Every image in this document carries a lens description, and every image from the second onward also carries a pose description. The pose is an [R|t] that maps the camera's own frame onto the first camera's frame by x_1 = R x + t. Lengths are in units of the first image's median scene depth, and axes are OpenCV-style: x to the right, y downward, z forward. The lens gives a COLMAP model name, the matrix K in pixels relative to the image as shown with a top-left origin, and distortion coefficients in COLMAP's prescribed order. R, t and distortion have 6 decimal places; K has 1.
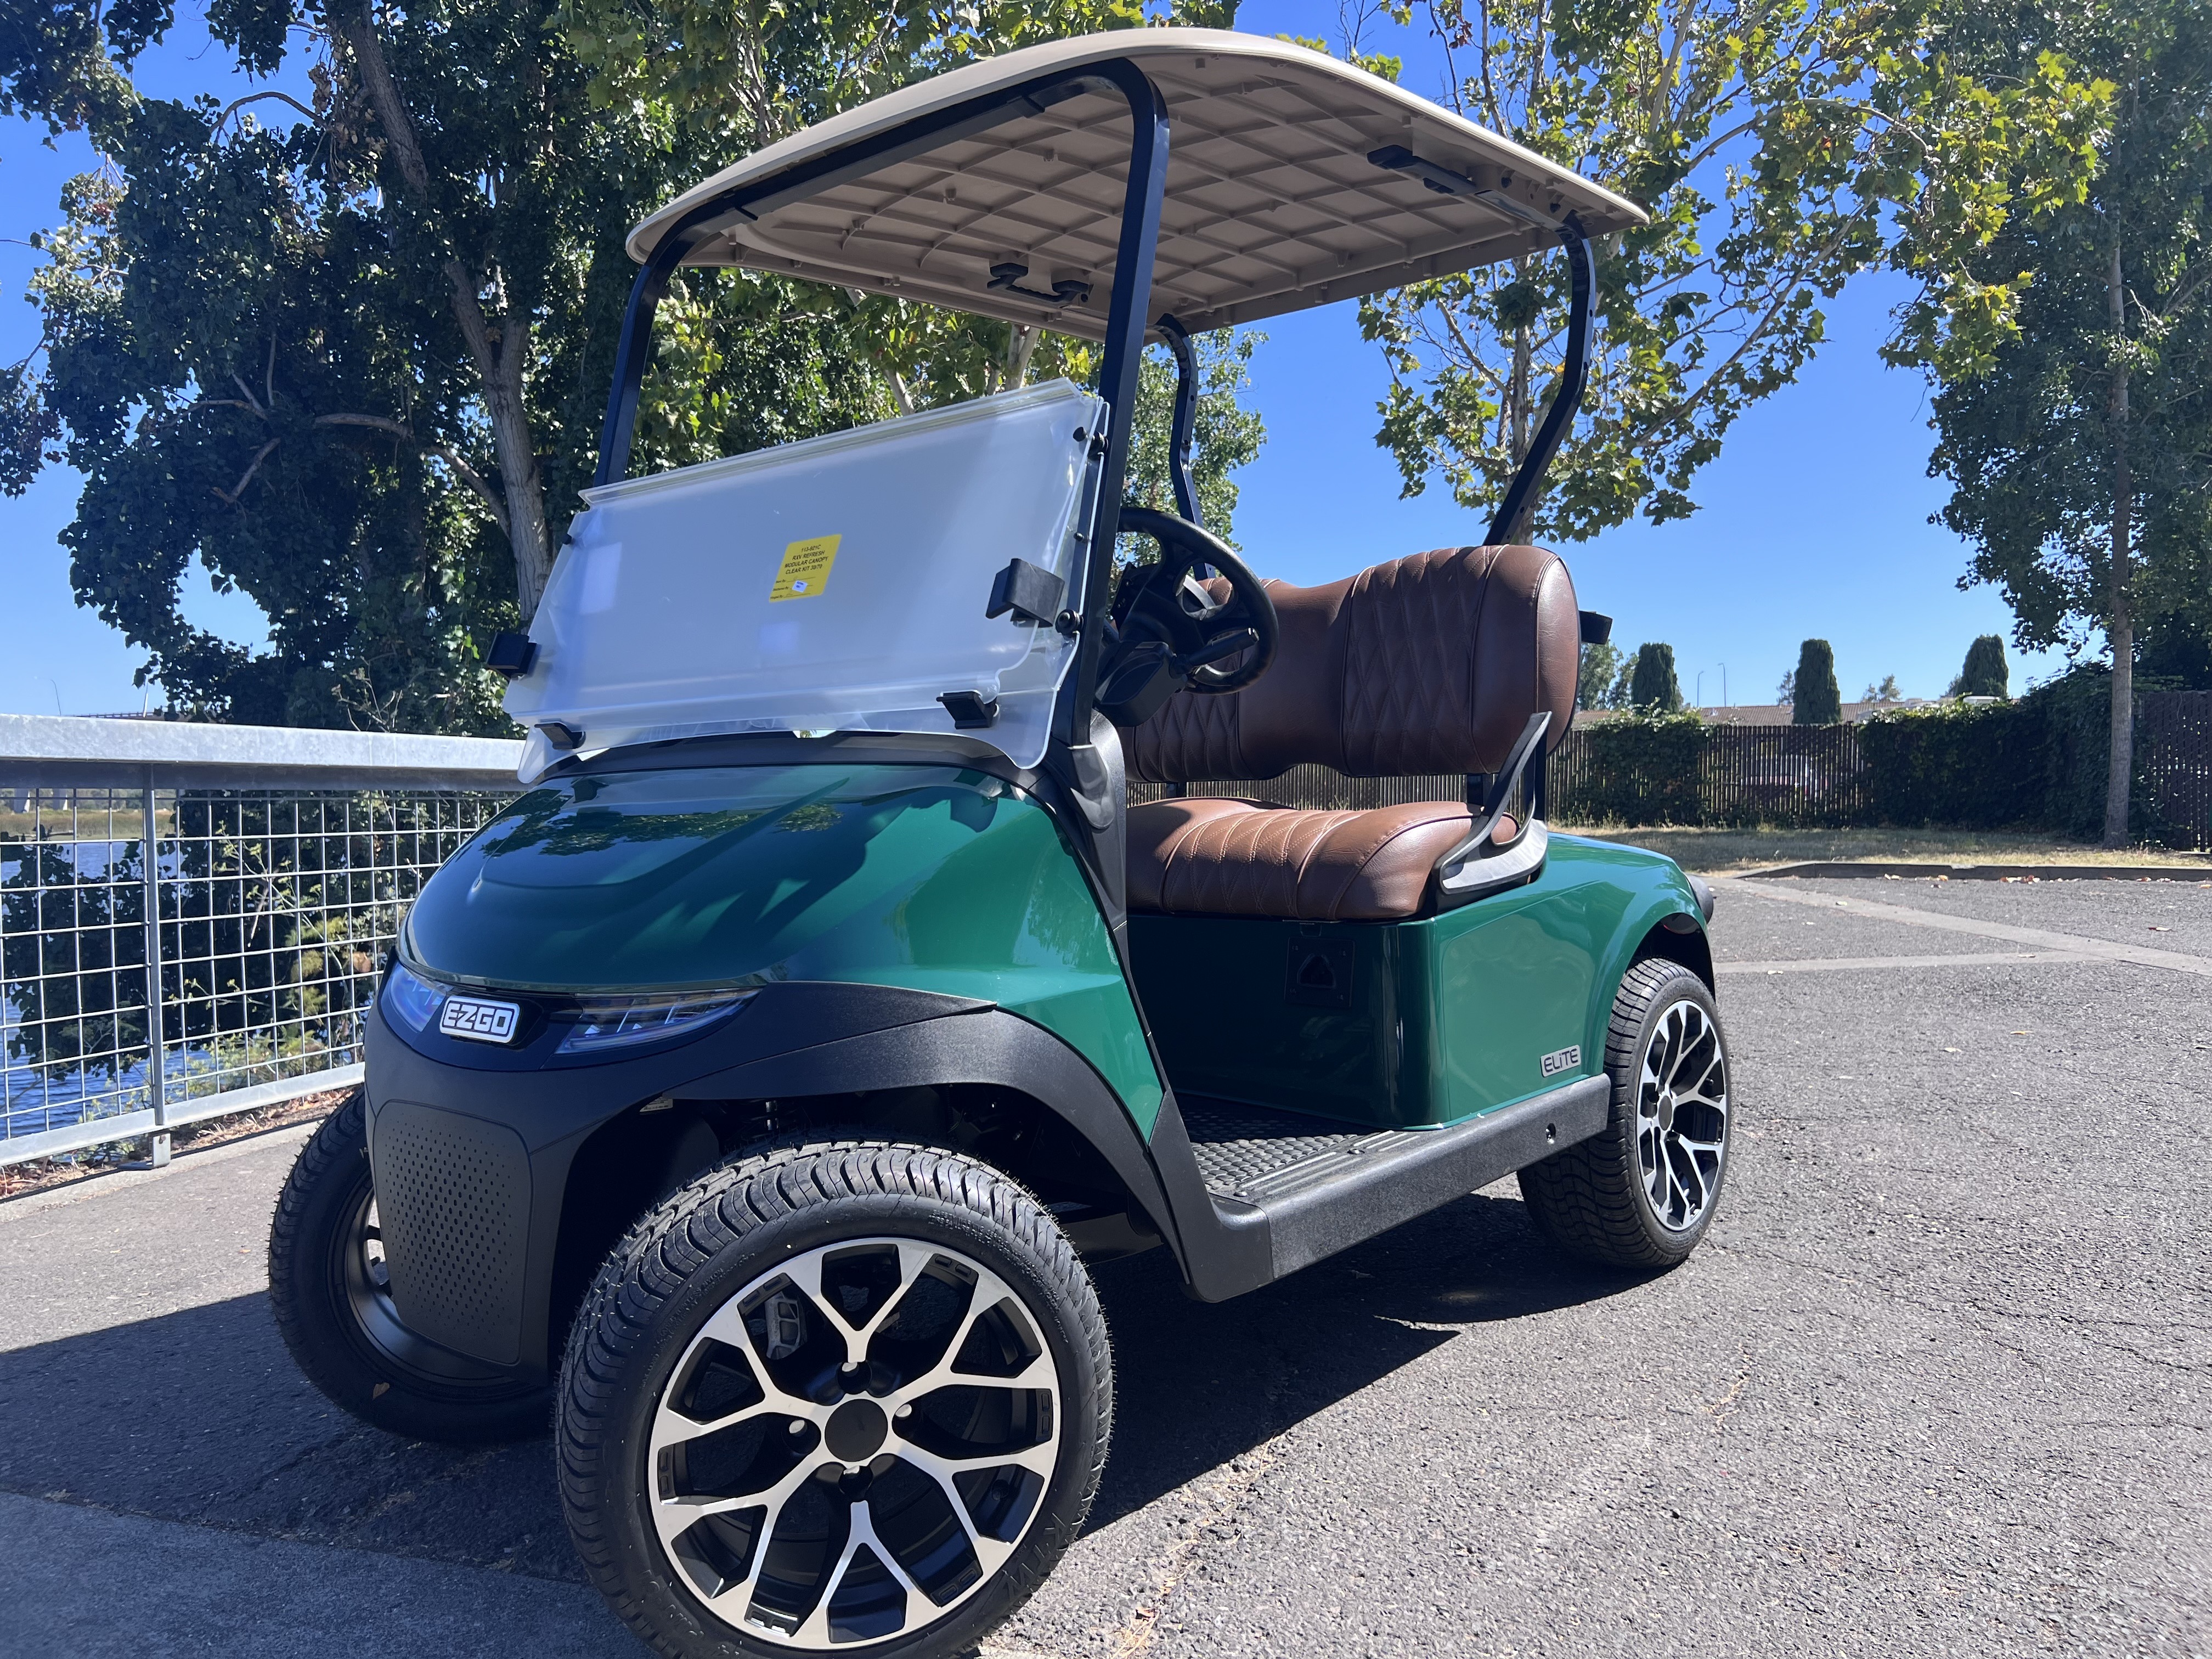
lens RADIAL K [[1666.3, 0, 1106.0], [0, 1666.3, 829.5], [0, 0, 1]] dist [0.007519, -0.001864]
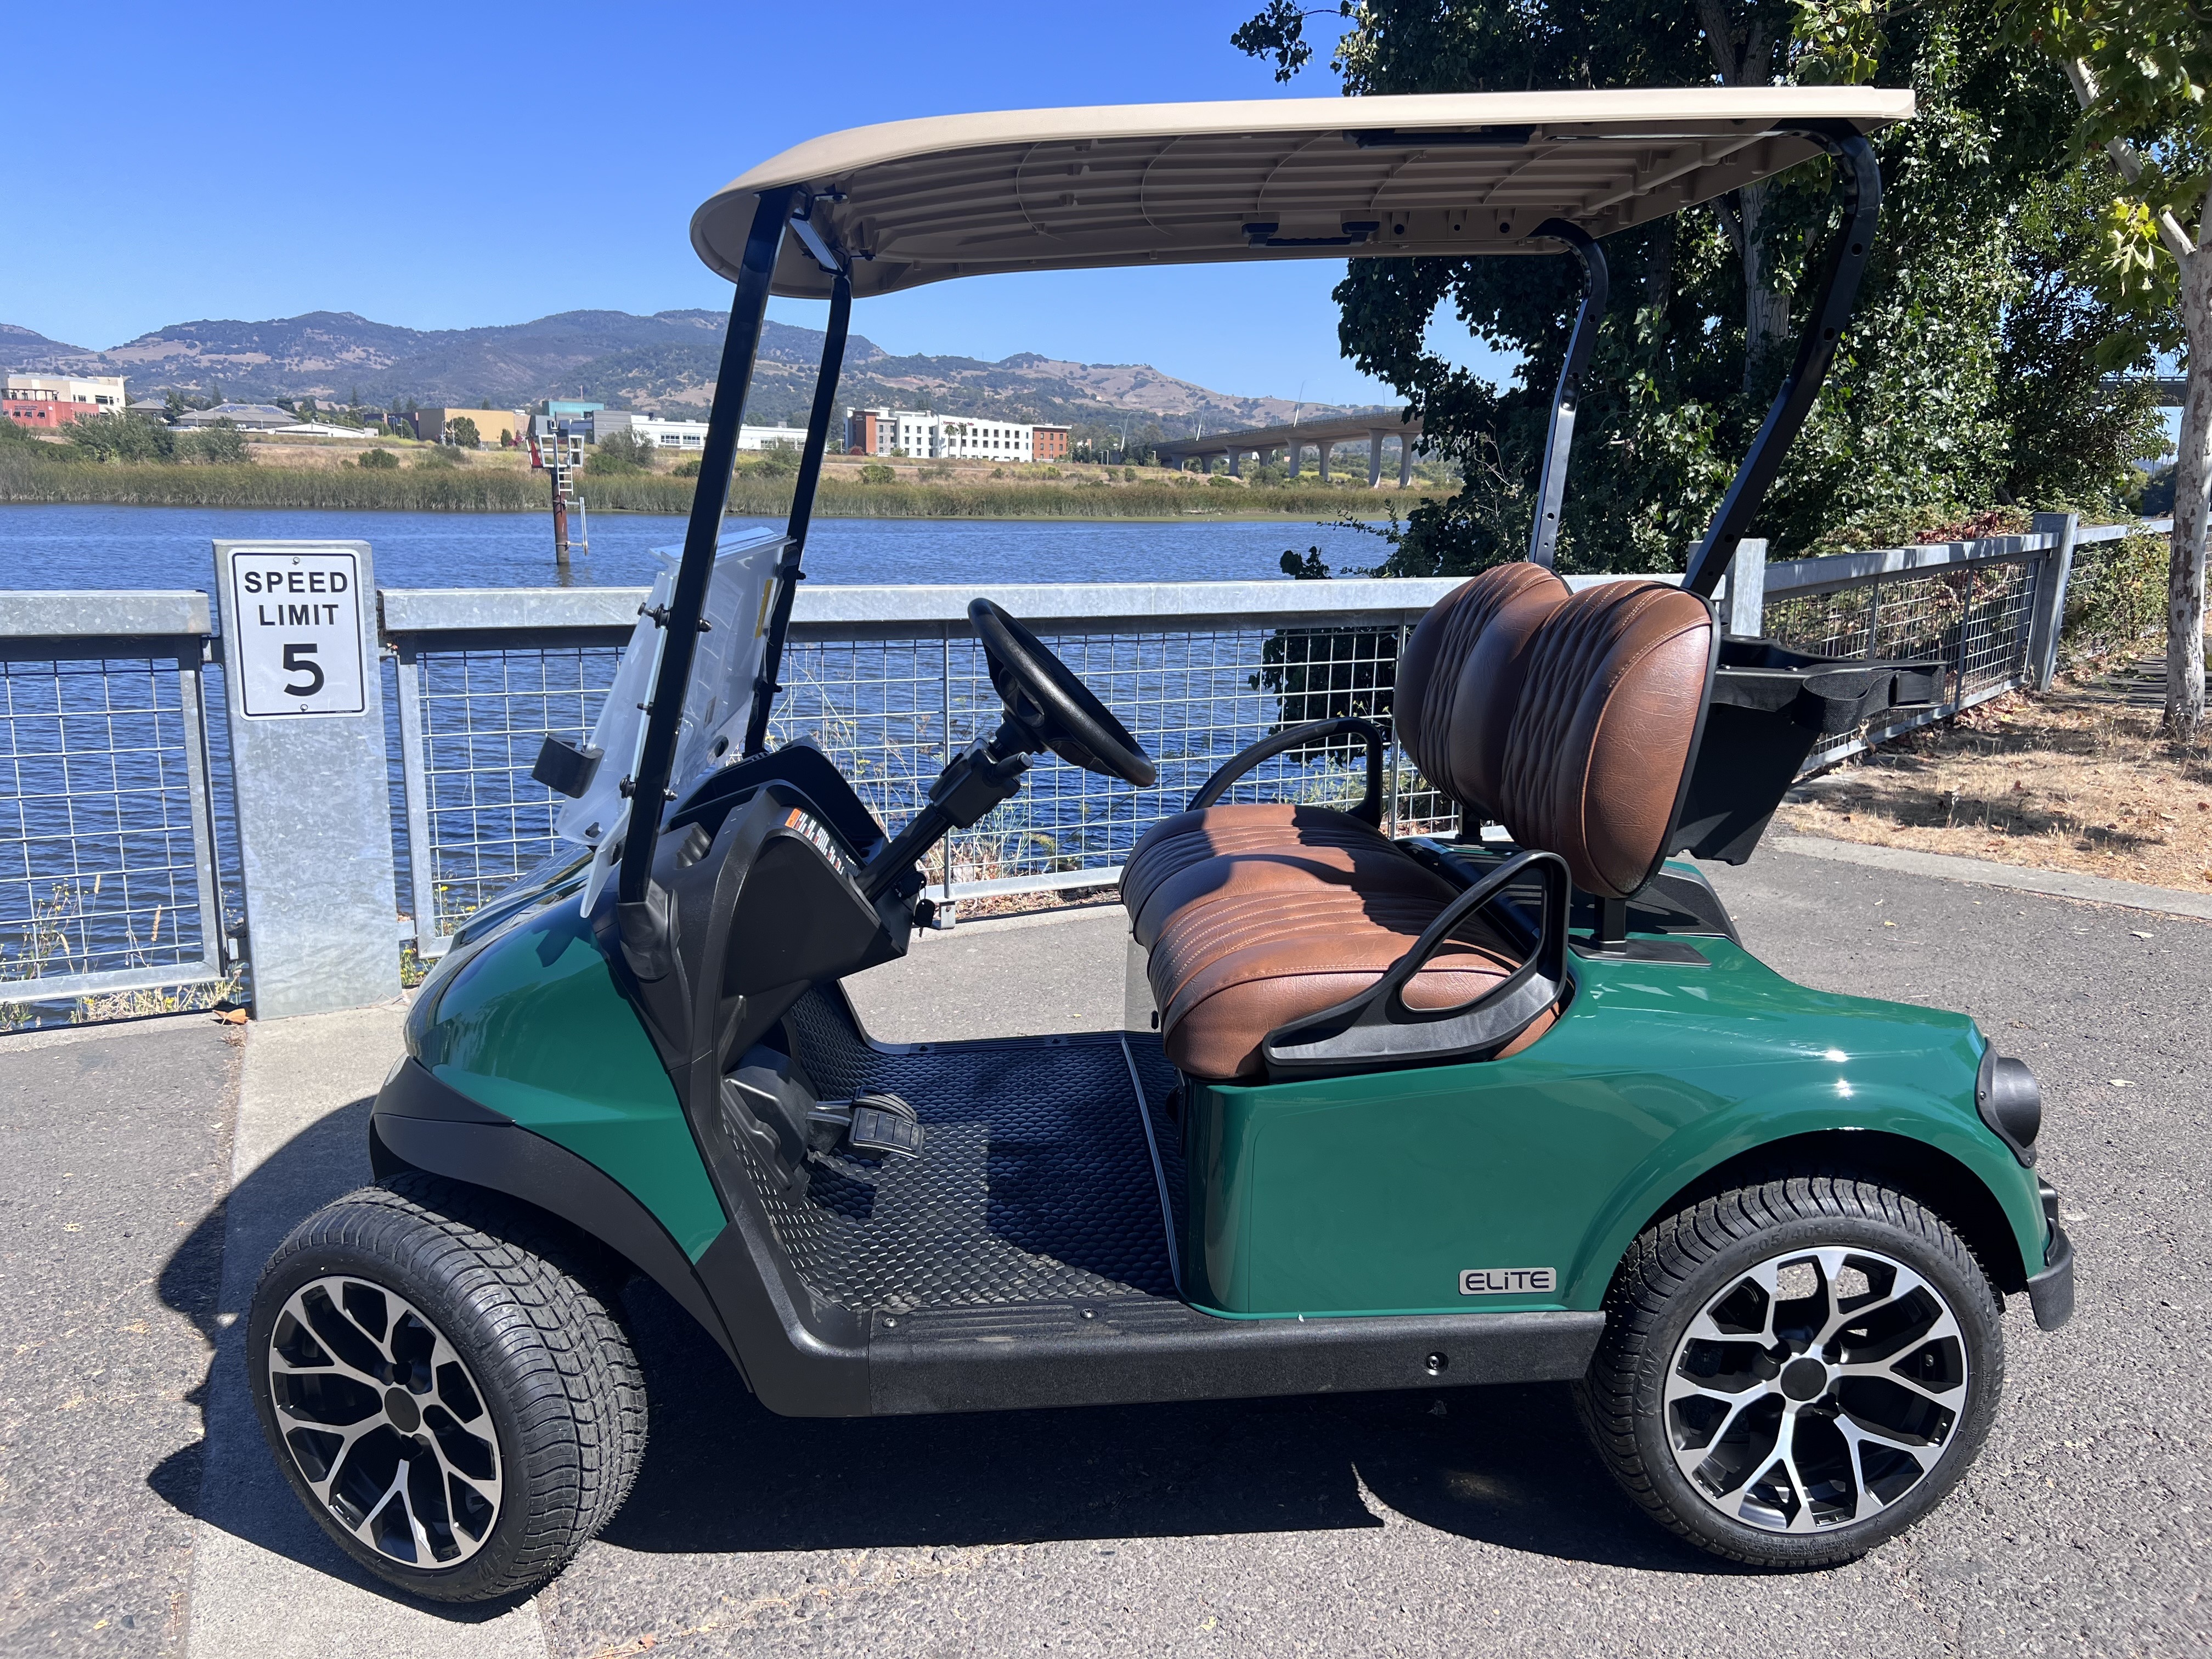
lens RADIAL K [[1666.3, 0, 1106.0], [0, 1666.3, 829.5], [0, 0, 1]] dist [0.007519, -0.001864]
pose [[0.701404, 0.170616, -0.692043, 0.625402], [-0.039433, 0.978730, 0.201328, -0.218644], [0.711673, -0.113923, 0.693212, 0.311564]]
